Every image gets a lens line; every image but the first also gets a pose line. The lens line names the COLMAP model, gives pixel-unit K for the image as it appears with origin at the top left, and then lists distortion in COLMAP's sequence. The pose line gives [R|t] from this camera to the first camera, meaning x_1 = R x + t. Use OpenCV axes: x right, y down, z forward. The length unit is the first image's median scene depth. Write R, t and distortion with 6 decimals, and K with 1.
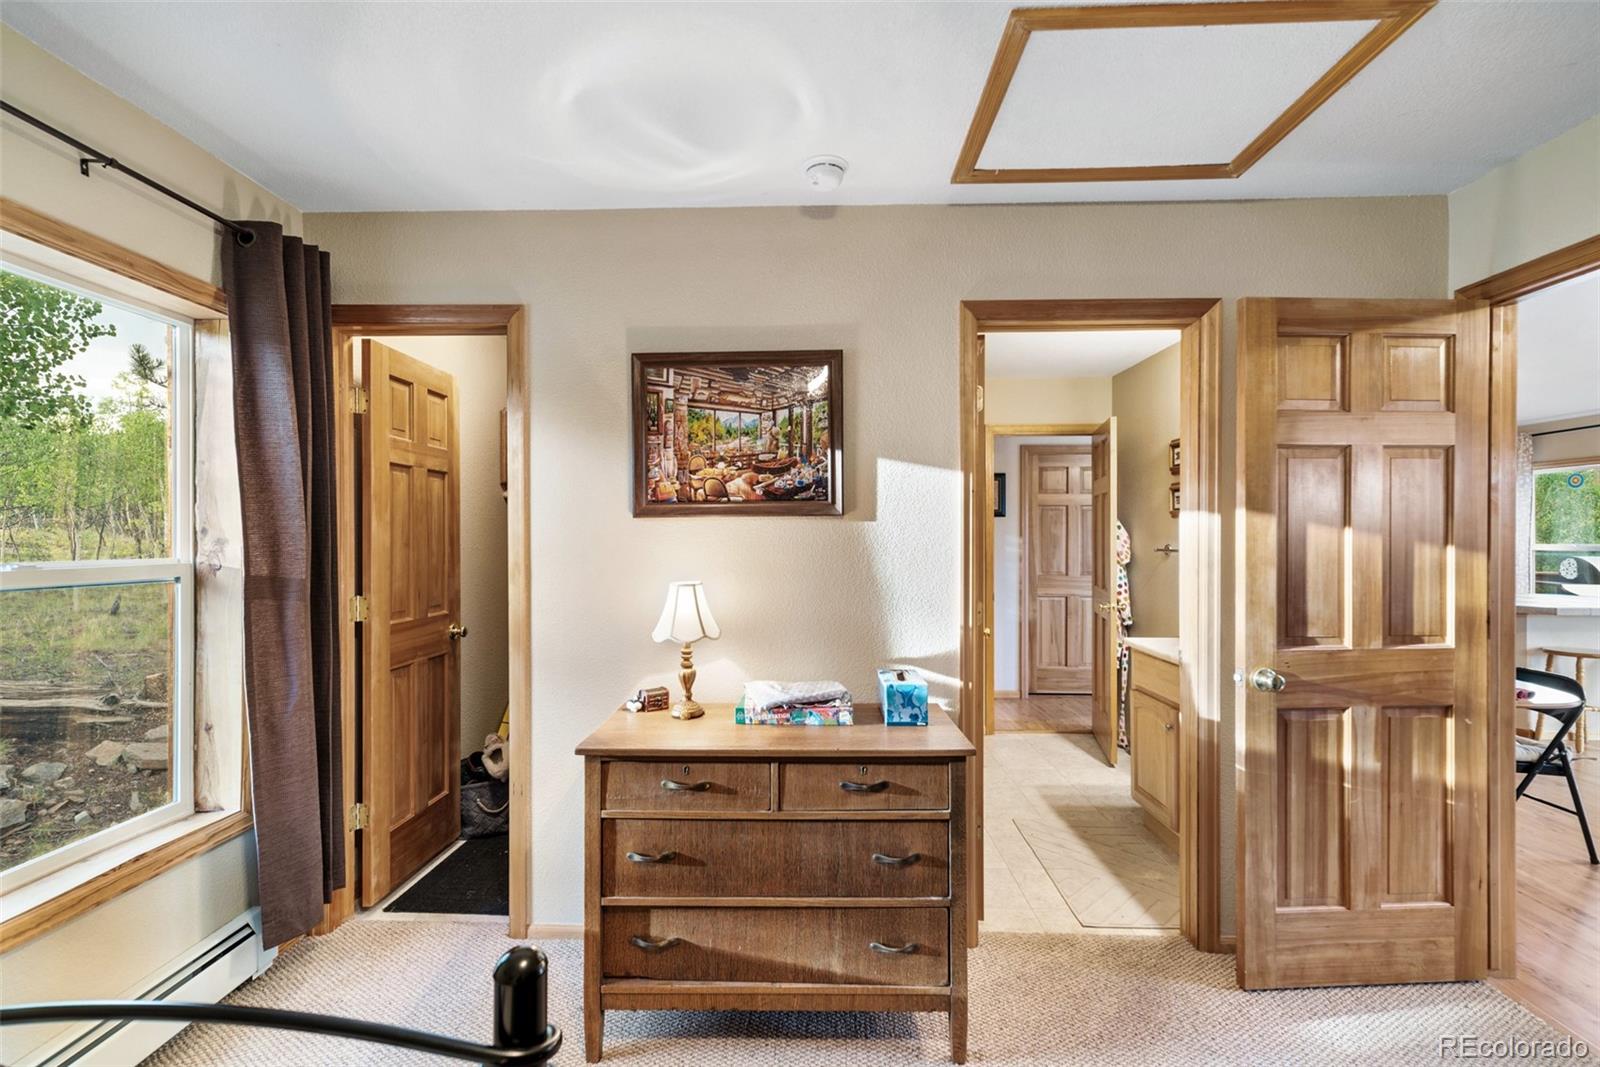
lens RADIAL K [[687.9, 0, 800.6], [0, 687.9, 528.5], [0, 0, 1]] dist [0.008230, -0.000341]
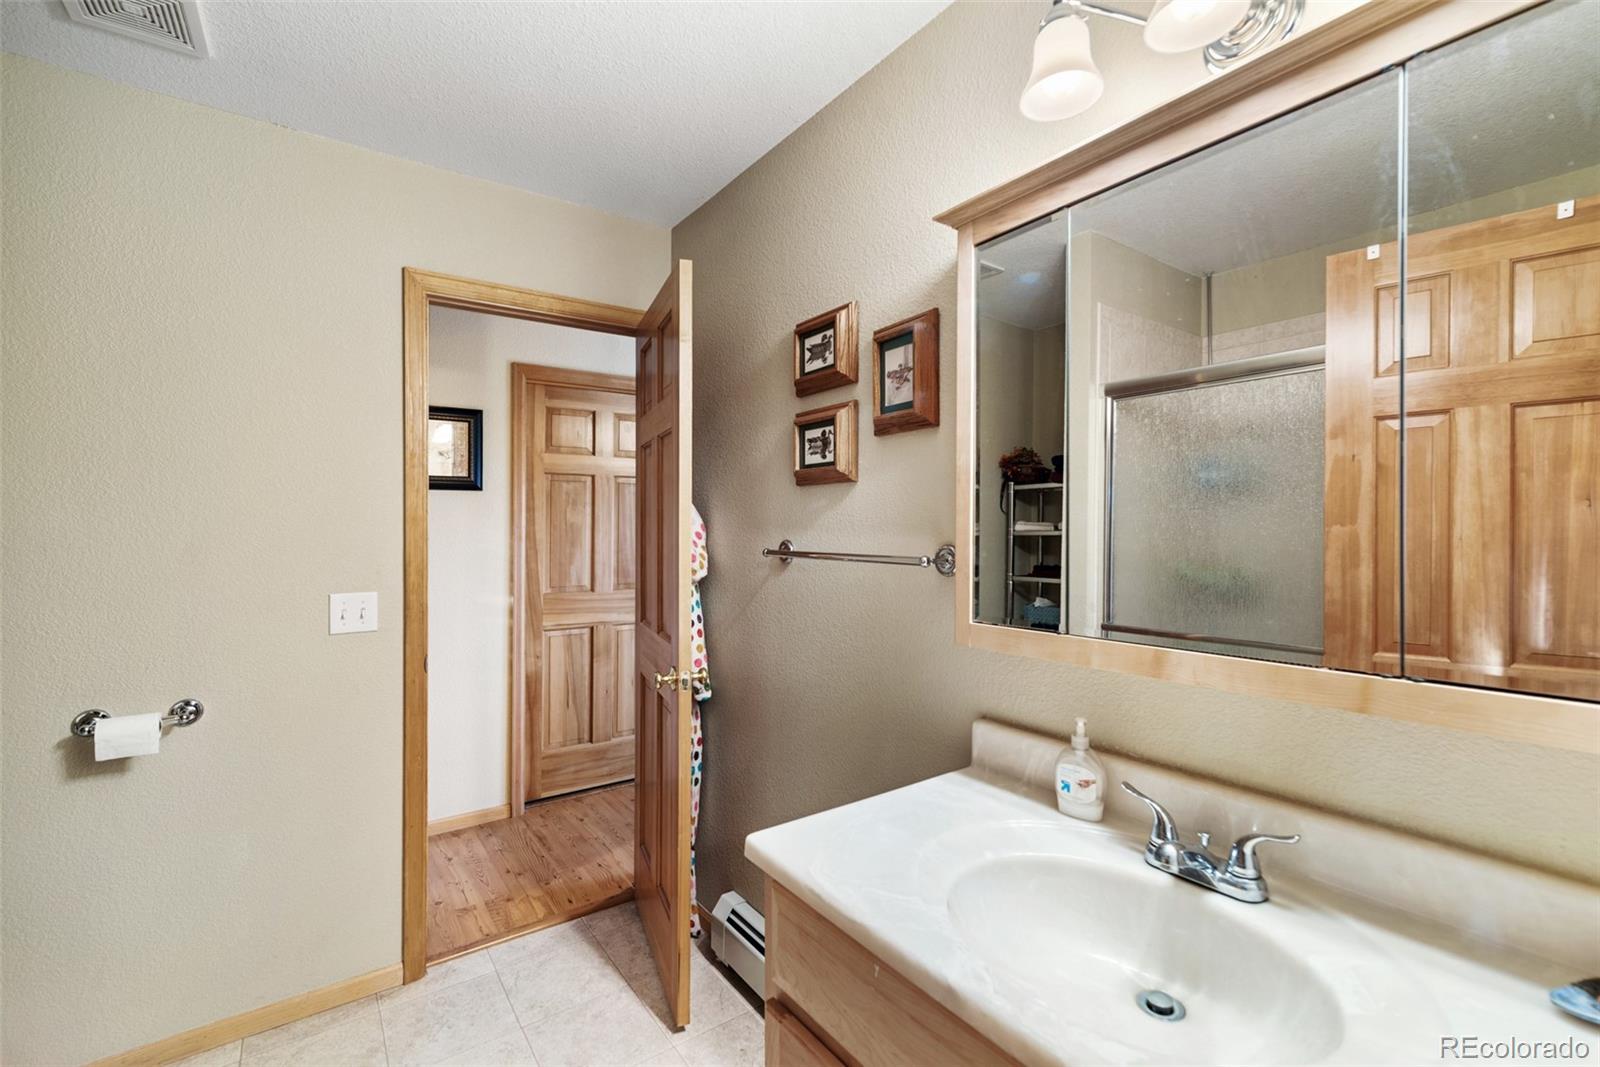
lens RADIAL K [[687.9, 0, 801.3], [0, 687.9, 522.9], [0, 0, 1]] dist [0.008230, -0.000341]
pose [[0.795092, 0.000485, 0.606489, 0.167921], [-0.003470, 0.999987, 0.003749, 0.005629], [-0.606479, -0.005085, 0.795083, 0.414940]]
